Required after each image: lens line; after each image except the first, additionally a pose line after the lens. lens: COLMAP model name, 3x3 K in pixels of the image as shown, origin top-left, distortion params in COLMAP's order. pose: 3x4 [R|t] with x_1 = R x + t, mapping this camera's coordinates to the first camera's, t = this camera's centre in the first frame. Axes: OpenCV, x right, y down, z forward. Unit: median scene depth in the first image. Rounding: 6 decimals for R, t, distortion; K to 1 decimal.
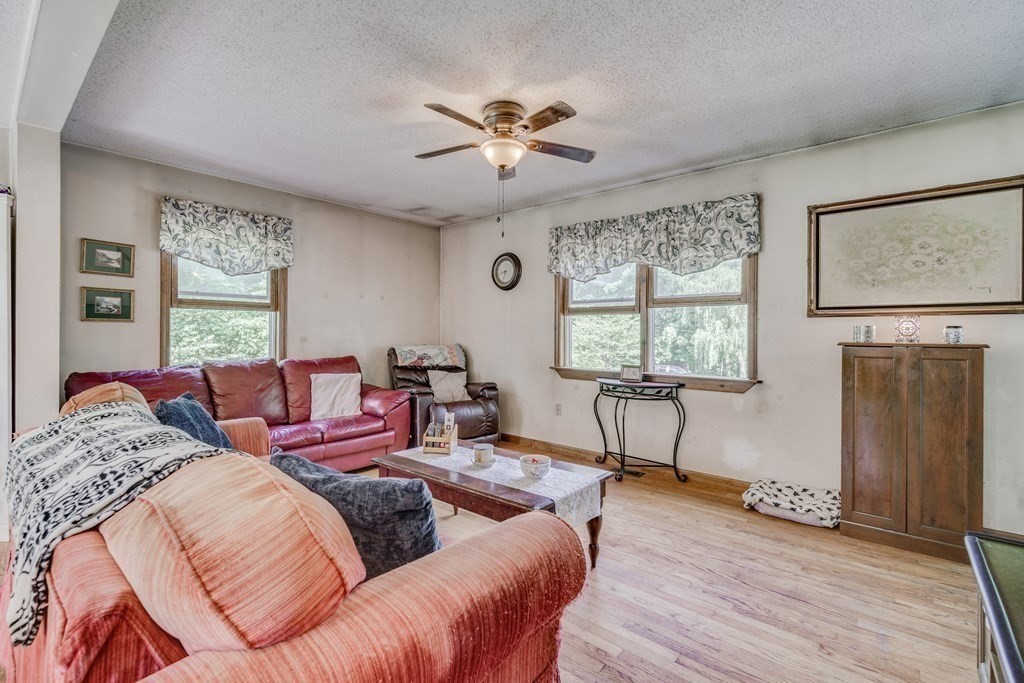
lens RADIAL K [[457.7, 0, 511.4], [0, 457.7, 321.9], [0, 0, 1]] dist [0.000093, -0.000166]
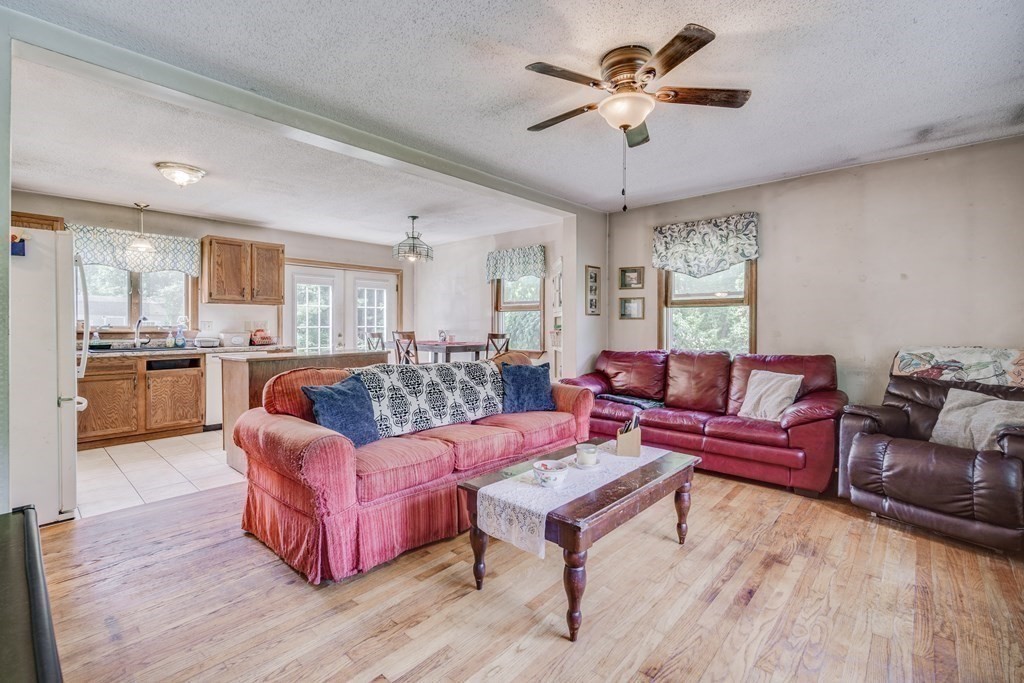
lens RADIAL K [[455.6, 0, 515.1], [0, 455.6, 322.5], [0, 0, 1]] dist [-0.002340, -0.000377]
pose [[-0.024056, -0.011758, -0.999641, 0.554483], [0.020735, 0.999710, -0.012257, 0.017177], [0.999496, -0.021023, -0.023806, 0.550918]]
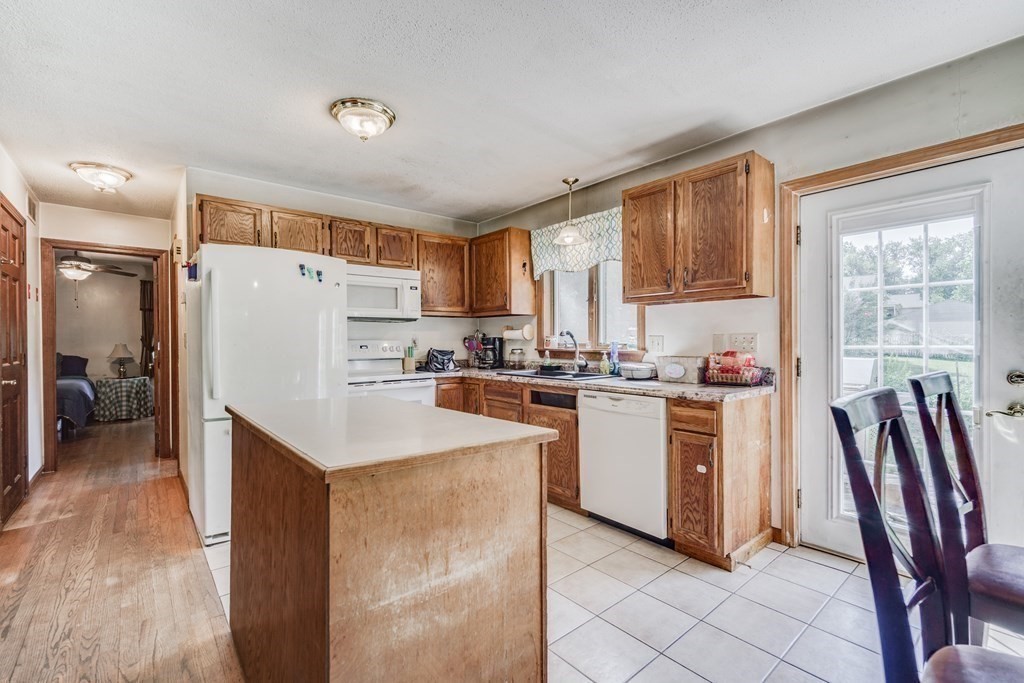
lens RADIAL K [[449.5, 0, 509.8], [0, 449.5, 345.2], [0, 0, 1]] dist [0.000346, 0.000057]
pose [[-0.985674, -0.003328, 0.168630, -0.707643], [-0.005444, 0.999912, -0.012084, 0.005986], [-0.168575, -0.012829, -0.985605, 0.428341]]
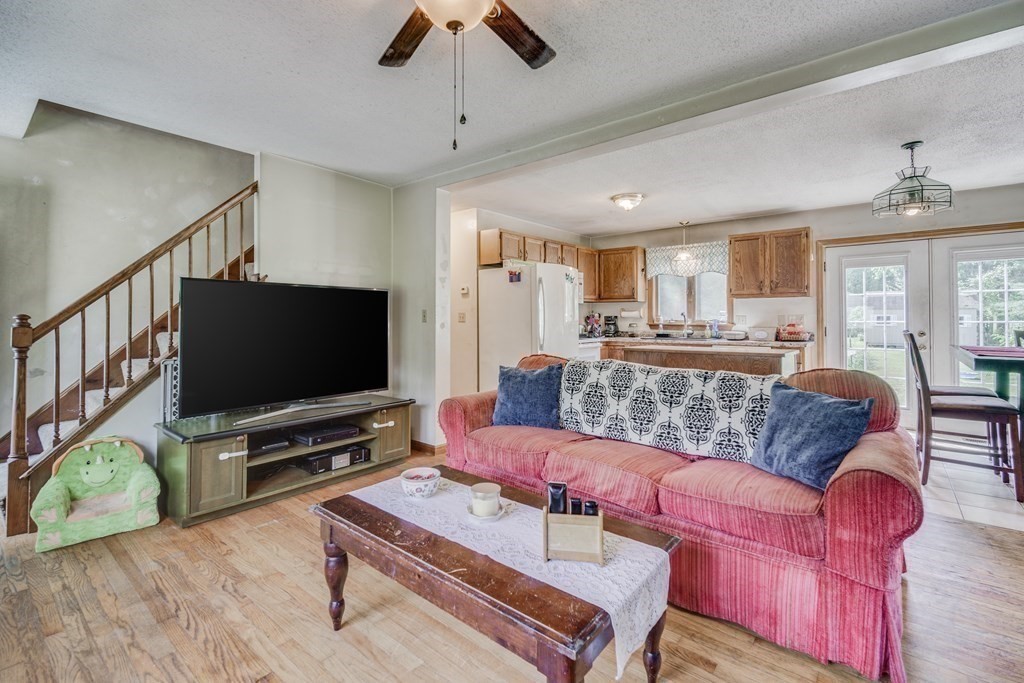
lens RADIAL K [[457.4, 0, 511.2], [0, 457.4, 315.0], [0, 0, 1]] dist [-0.000558, -0.000194]
pose [[-0.999873, -0.005171, -0.015085, -0.054806], [-0.004711, 0.999527, -0.030405, 0.024185], [0.015235, -0.030330, -0.999424, 1.055513]]
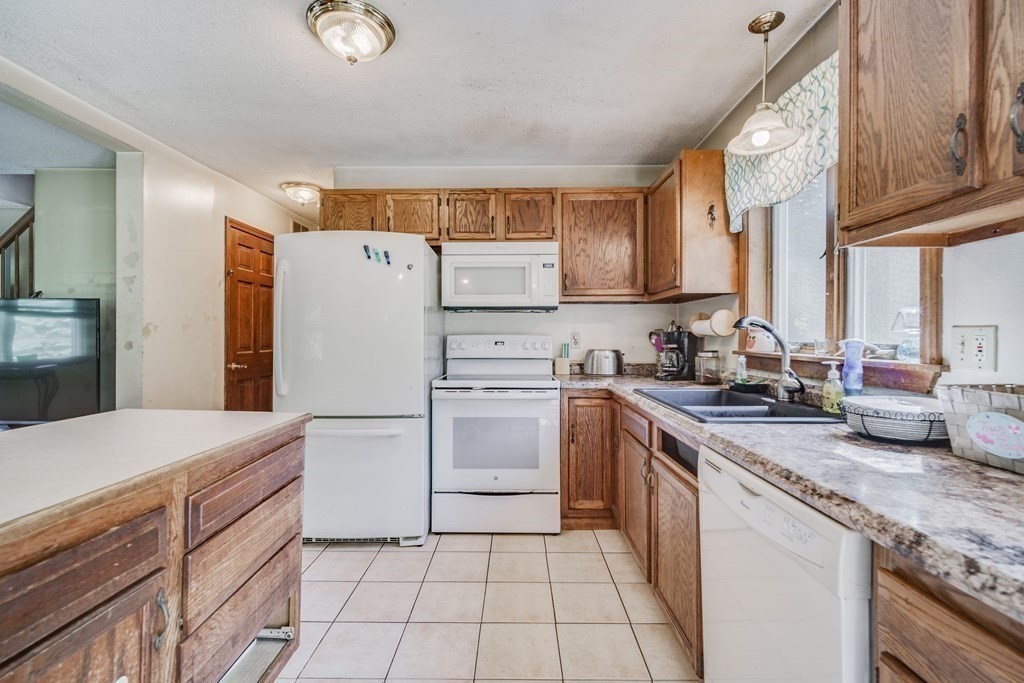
lens RADIAL K [[452.2, 0, 510.4], [0, 452.2, 336.9], [0, 0, 1]] dist [0.000923, 0.000094]
pose [[-0.643038, -0.009145, 0.765780, -0.867531], [-0.024354, 0.999667, -0.008513, -0.005462], [-0.765447, -0.024124, -0.643046, 0.000318]]
